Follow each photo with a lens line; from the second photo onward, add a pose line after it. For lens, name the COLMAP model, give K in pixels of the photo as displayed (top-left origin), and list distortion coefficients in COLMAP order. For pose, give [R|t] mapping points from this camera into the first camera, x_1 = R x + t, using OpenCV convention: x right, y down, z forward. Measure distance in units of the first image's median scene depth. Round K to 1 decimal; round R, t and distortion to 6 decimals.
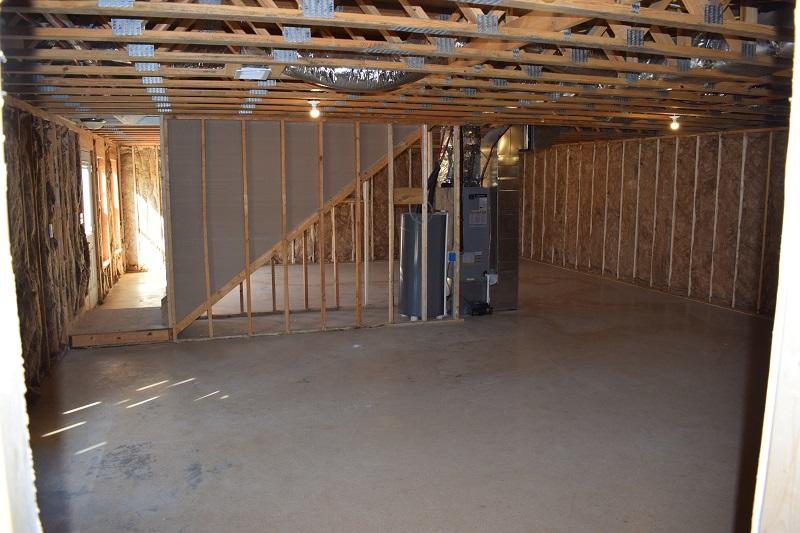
lens RADIAL K [[628.1, 0, 399.1], [0, 628.1, 266.3], [0, 0, 1]] dist [-0.086234, 0.001330]
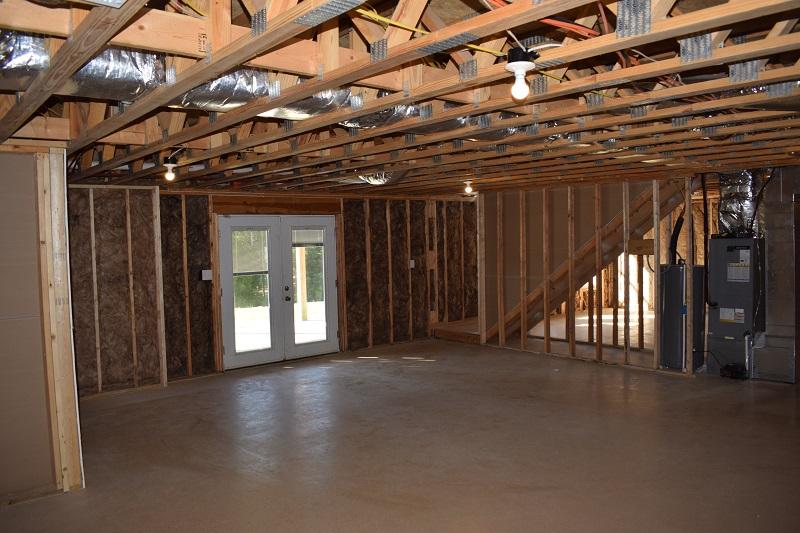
lens RADIAL K [[628.1, 0, 398.8], [0, 628.1, 265.6], [0, 0, 1]] dist [-0.086234, 0.001330]
pose [[0.373793, 0.036228, -0.926804, 0.851887], [-0.108522, 0.994082, -0.004911, -0.031227], [0.921141, 0.102415, 0.375513, 0.230365]]
